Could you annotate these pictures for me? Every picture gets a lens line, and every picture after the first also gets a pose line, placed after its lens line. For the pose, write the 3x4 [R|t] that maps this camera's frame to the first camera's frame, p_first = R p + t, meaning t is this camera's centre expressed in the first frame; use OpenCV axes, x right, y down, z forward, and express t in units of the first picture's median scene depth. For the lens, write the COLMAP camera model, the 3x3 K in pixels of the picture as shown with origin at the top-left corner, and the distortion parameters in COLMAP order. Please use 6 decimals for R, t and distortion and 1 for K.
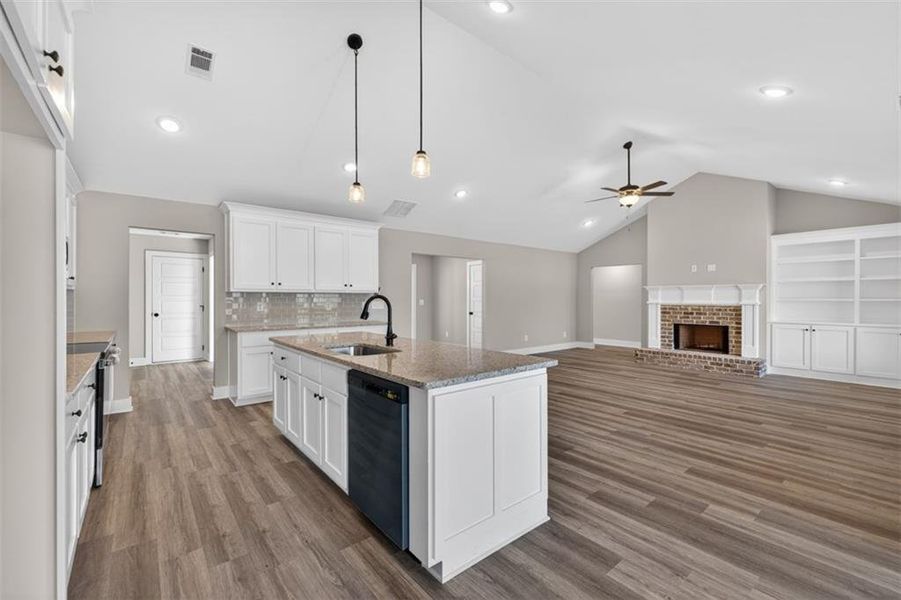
lens RADIAL K [[376.3, 0, 448.3], [0, 376.3, 301.2], [0, 0, 1]] dist [0.000641, 0.001239]
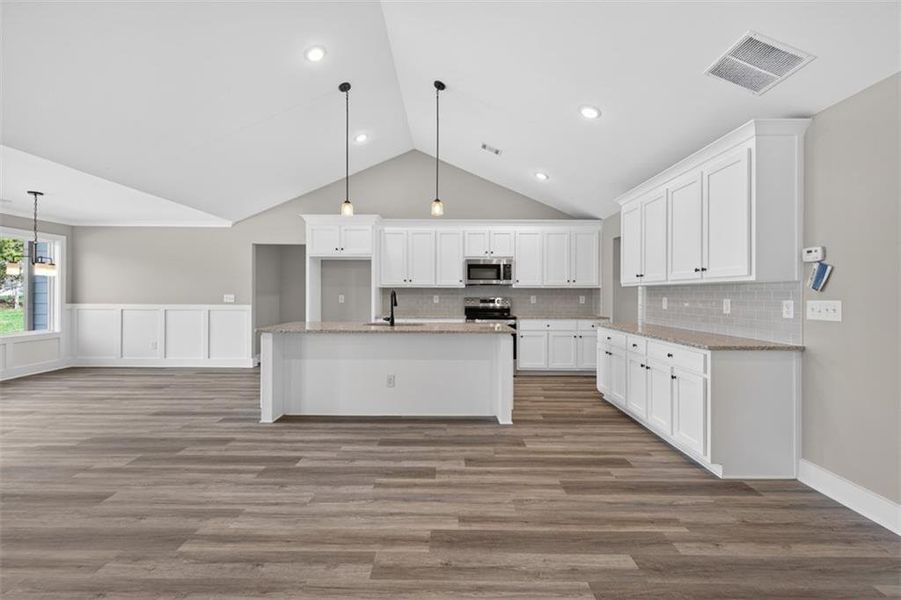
lens RADIAL K [[376.3, 0, 451.4], [0, 376.3, 294.1], [0, 0, 1]] dist [0.000641, 0.001239]
pose [[-0.629780, -0.001839, -0.776771, 0.351681], [-0.008535, 0.999953, 0.004552, -0.003887], [0.776727, 0.009497, -0.629766, 0.921232]]
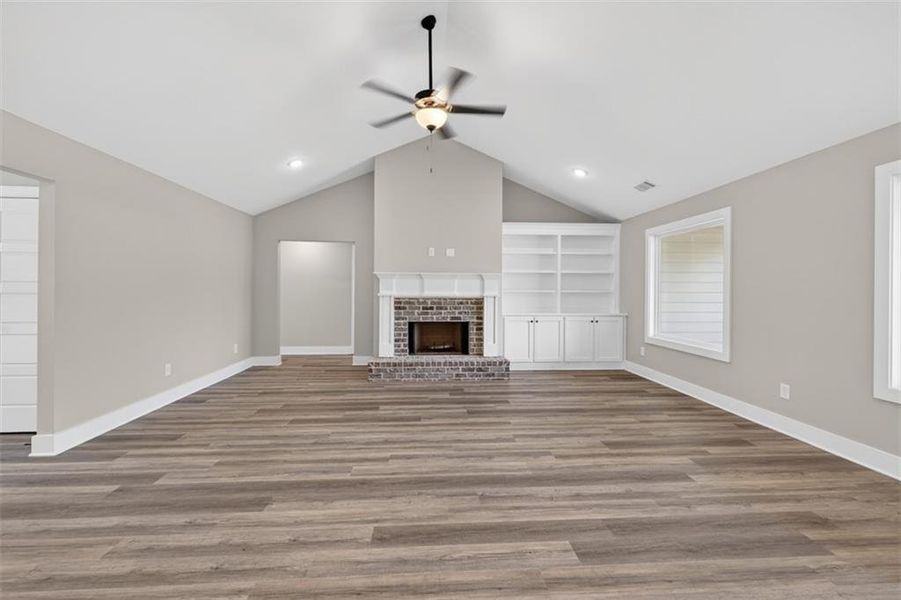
lens RADIAL K [[376.3, 0, 446.6], [0, 376.3, 293.7], [0, 0, 1]] dist [0.000641, 0.001239]
pose [[0.571044, -0.009066, 0.820869, 0.016853], [0.000442, 0.999942, 0.010736, -0.006891], [-0.820919, -0.005768, 0.571015, 0.584096]]
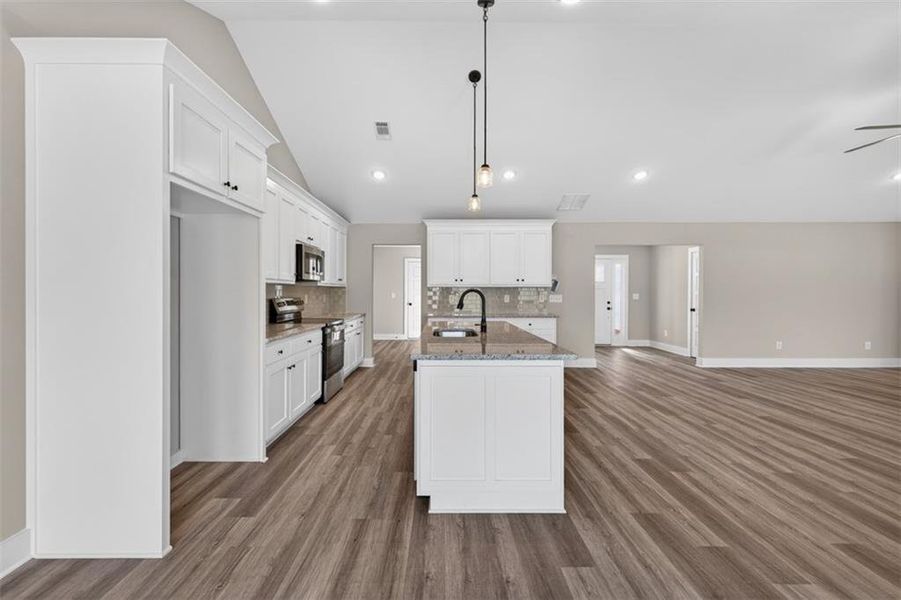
lens RADIAL K [[376.3, 0, 447.2], [0, 376.3, 295.1], [0, 0, 1]] dist [0.000641, 0.001239]
pose [[0.781417, 0.004408, -0.623993, 0.218056], [-0.003726, 0.999990, 0.002398, 0.000175], [0.623998, 0.000451, 0.781426, 0.008119]]
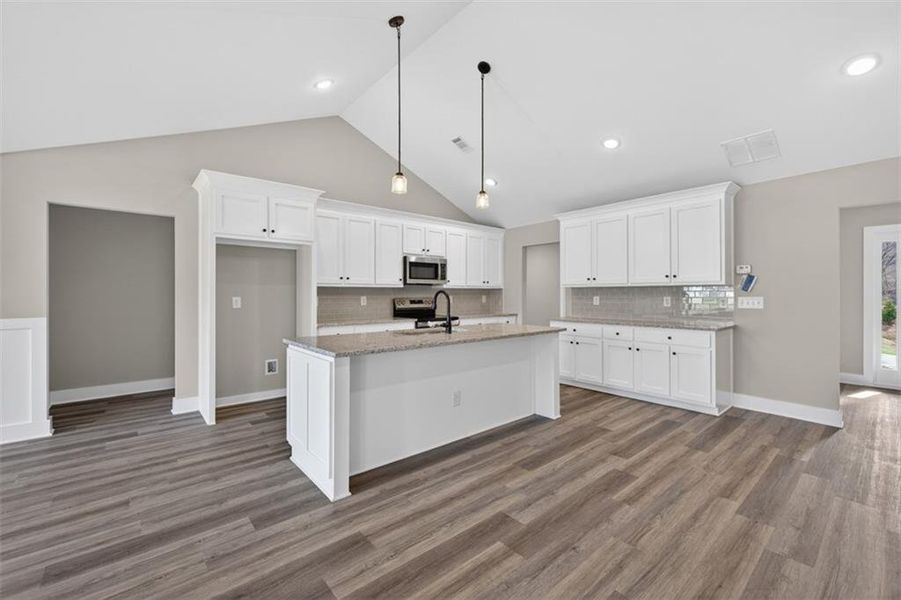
lens RADIAL K [[376.3, 0, 449.7], [0, 376.3, 295.4], [0, 0, 1]] dist [0.000641, 0.001239]
pose [[0.025768, 0.004714, -0.999657, 0.451036], [-0.004265, 0.999980, 0.004605, -0.002424], [0.999659, 0.004145, 0.025788, 0.440211]]
